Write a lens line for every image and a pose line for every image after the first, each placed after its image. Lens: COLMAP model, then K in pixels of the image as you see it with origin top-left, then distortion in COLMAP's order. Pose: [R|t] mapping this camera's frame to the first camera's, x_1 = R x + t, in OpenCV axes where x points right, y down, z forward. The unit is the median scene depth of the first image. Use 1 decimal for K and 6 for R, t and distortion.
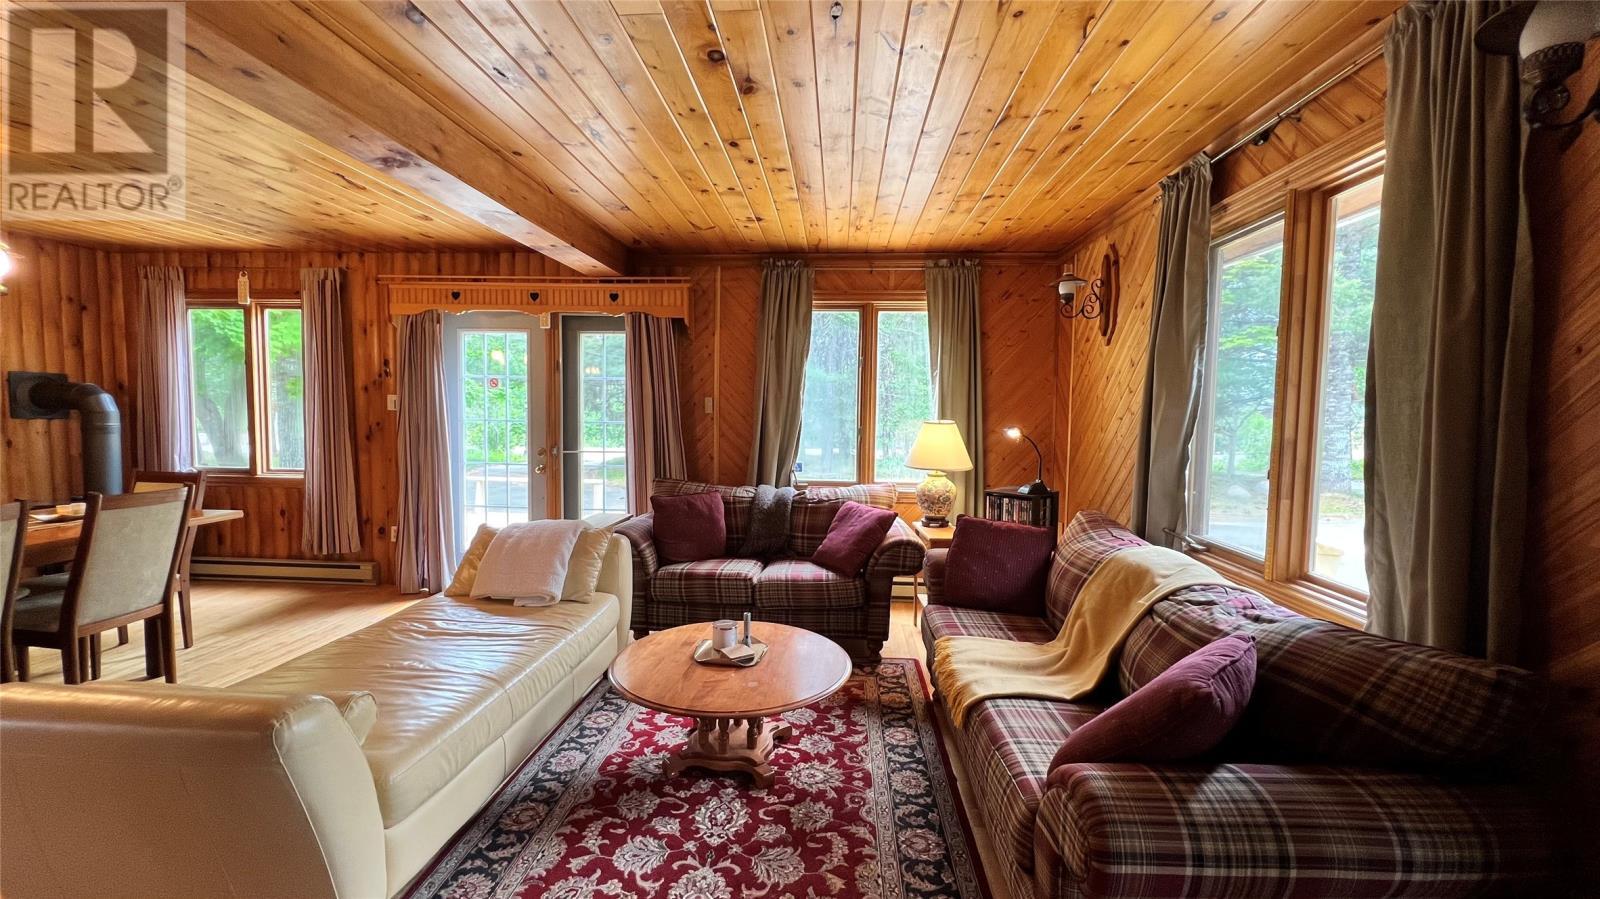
lens RADIAL K [[641.2, 0, 798.3], [0, 641.2, 447.6], [0, 0, 1]] dist [0.000160, 0.000138]
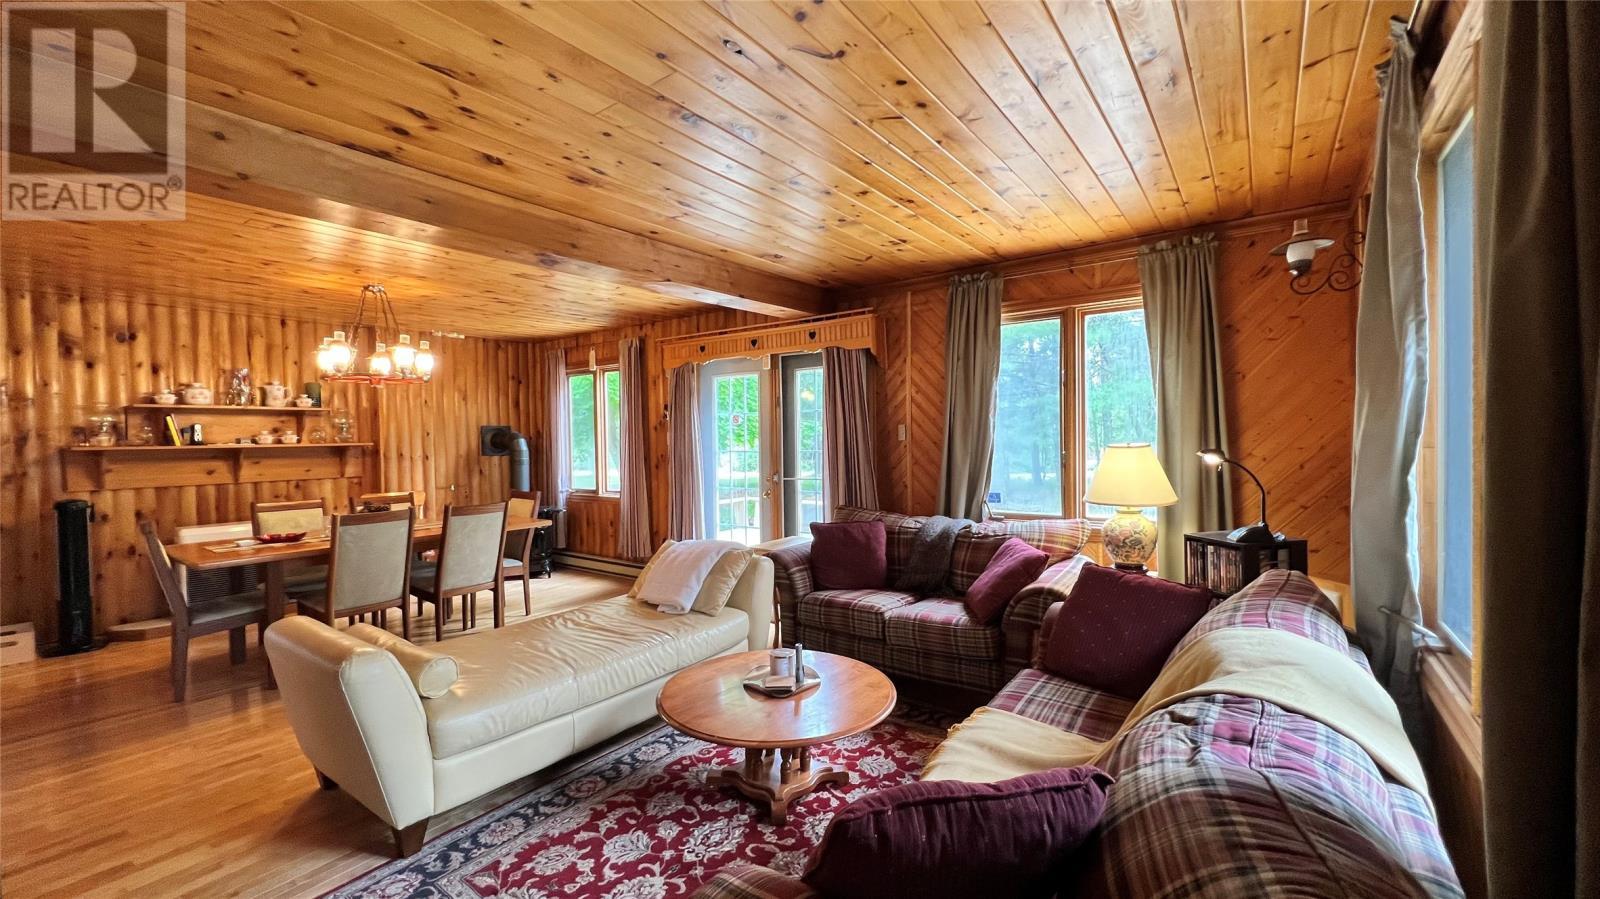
lens RADIAL K [[641.2, 0, 799.9], [0, 641.2, 448.1], [0, 0, 1]] dist [0.000160, 0.000138]
pose [[0.842183, -0.019801, -0.538828, 0.276617], [-0.001072, 0.999262, -0.038396, -0.004647], [0.539191, 0.032914, 0.841540, 0.093116]]
